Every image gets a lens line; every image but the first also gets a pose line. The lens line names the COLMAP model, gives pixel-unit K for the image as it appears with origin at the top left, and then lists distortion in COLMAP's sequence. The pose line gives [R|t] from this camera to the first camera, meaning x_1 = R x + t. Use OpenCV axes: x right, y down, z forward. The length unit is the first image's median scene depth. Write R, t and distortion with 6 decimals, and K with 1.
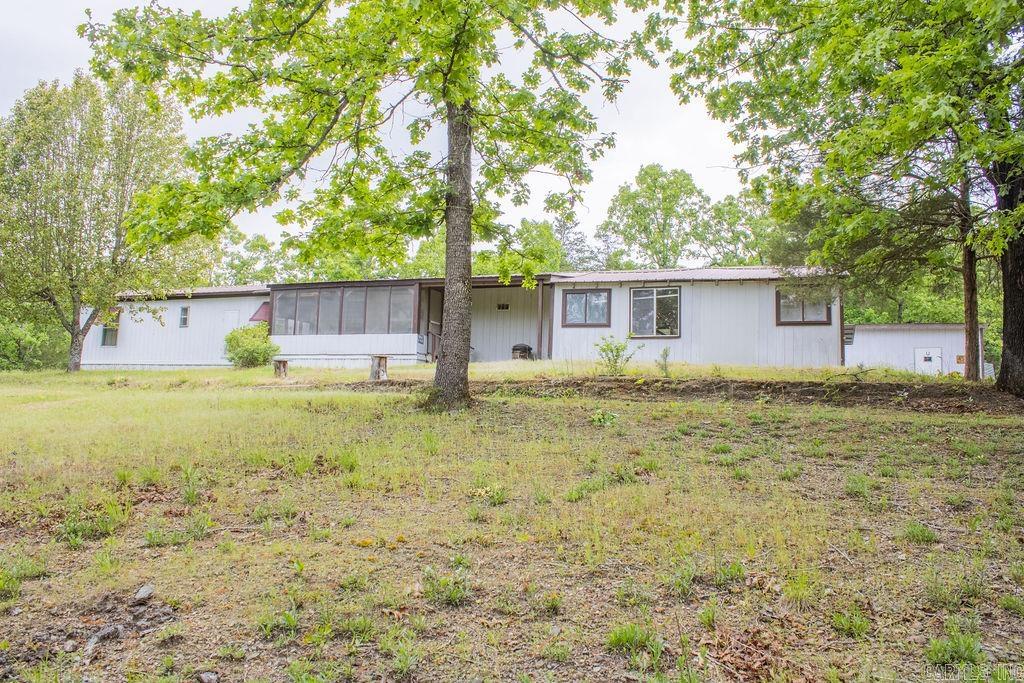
lens RADIAL K [[849.7, 0, 512.0], [0, 849.7, 341.5], [0, 0, 1]] dist [-0.158460, 0.114694]
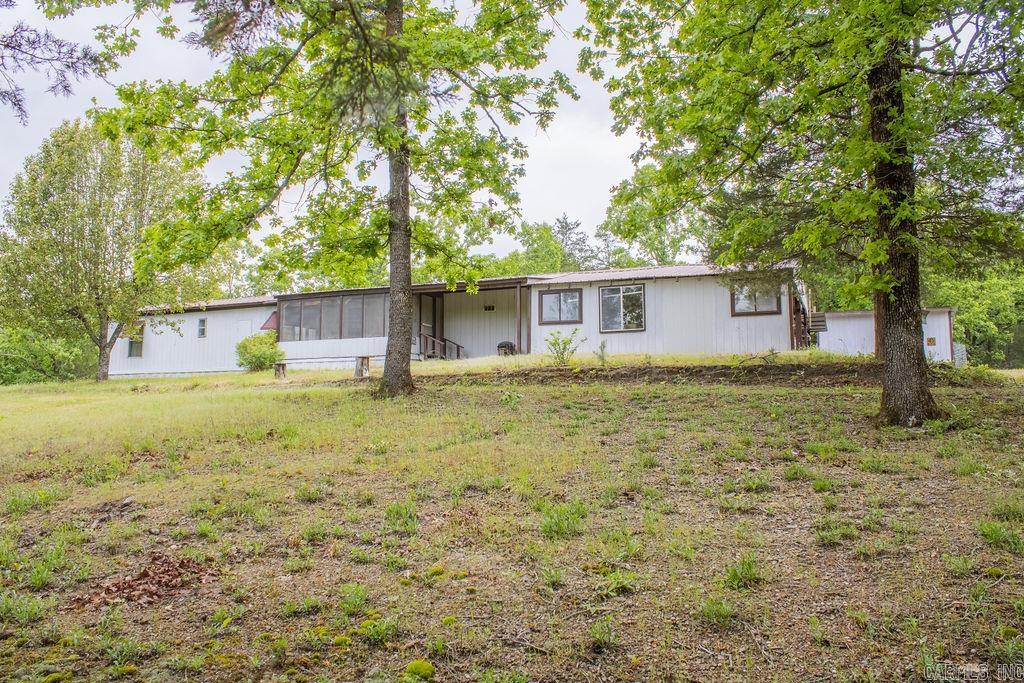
lens RADIAL K [[849.7, 0, 512.0], [0, 849.7, 341.5], [0, 0, 1]] dist [-0.158460, 0.114694]
pose [[0.998786, -0.035366, -0.034285, 0.064925], [0.035409, 0.999373, 0.000668, 0.002547], [0.034239, -0.001881, 0.999412, -0.103944]]
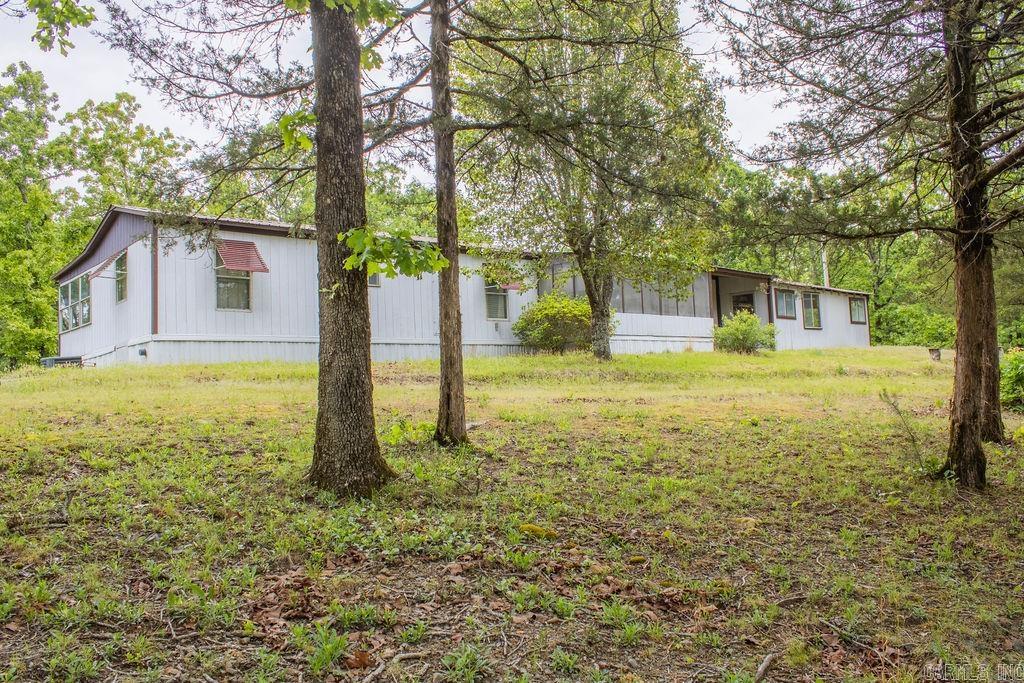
lens RADIAL K [[849.7, 0, 512.0], [0, 849.7, 341.5], [0, 0, 1]] dist [-0.158460, 0.114694]
pose [[0.489522, 0.008400, 0.871950, -1.299475], [-0.039261, 0.999152, 0.012417, 0.018540], [-0.871107, -0.040312, 0.489437, 0.778429]]
